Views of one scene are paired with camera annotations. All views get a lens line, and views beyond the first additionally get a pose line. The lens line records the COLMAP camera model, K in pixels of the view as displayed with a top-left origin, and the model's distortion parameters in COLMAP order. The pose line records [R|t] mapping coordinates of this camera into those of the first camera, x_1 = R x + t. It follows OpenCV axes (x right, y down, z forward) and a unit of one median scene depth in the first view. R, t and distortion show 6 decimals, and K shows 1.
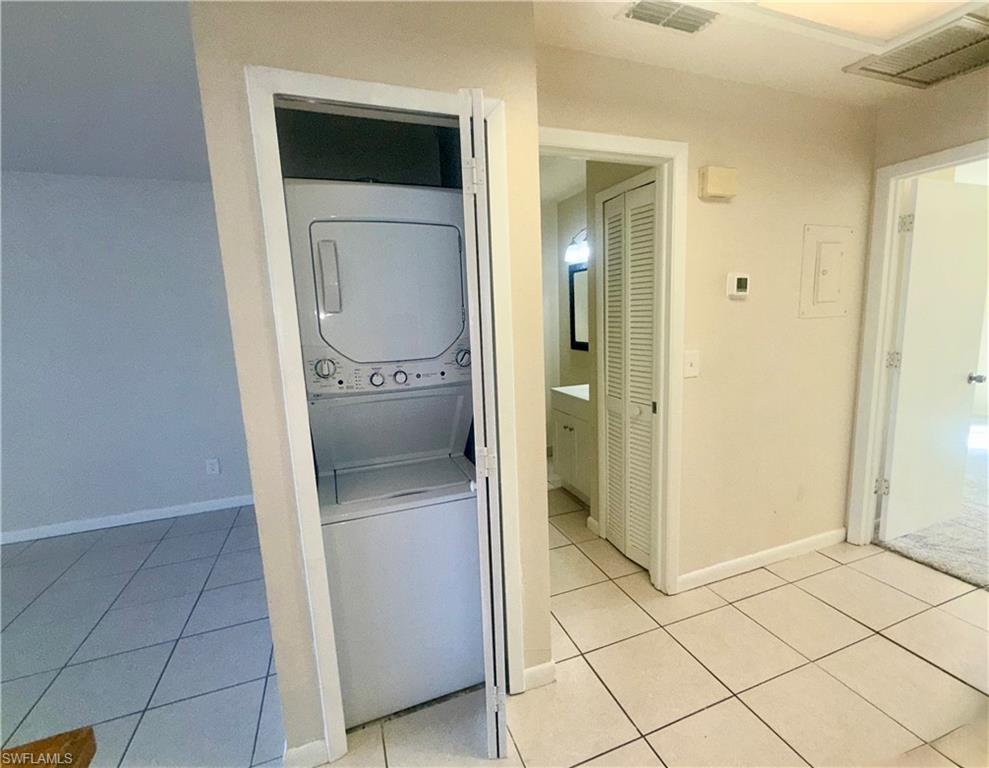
lens RADIAL K [[456.7, 0, 509.1], [0, 456.7, 384.2], [0, 0, 1]] dist [-0.000110, -0.000051]
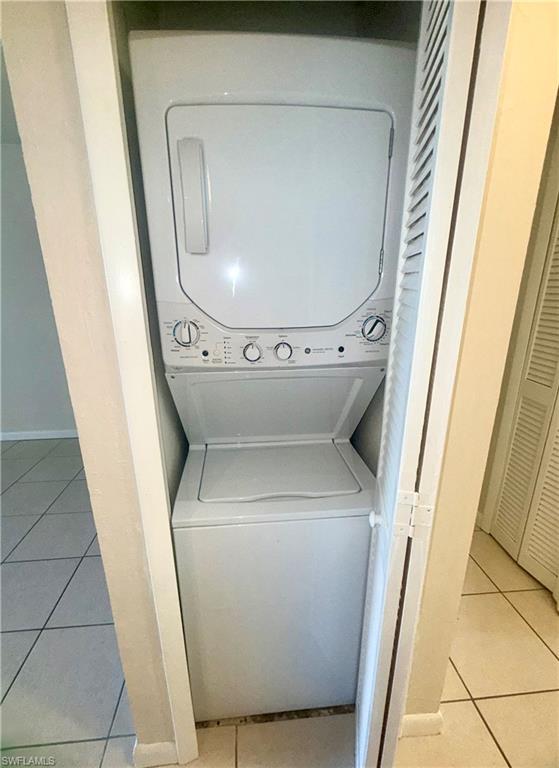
lens RADIAL K [[353.1, 0, 269.1], [0, 353.1, 398.8], [0, 0, 1]] dist [-0.002227, 0.000023]
pose [[0.960125, 0.109157, -0.257380, -0.105415], [-0.065386, 0.982769, 0.172886, -0.035937], [0.271817, -0.149163, 0.950719, 0.442251]]
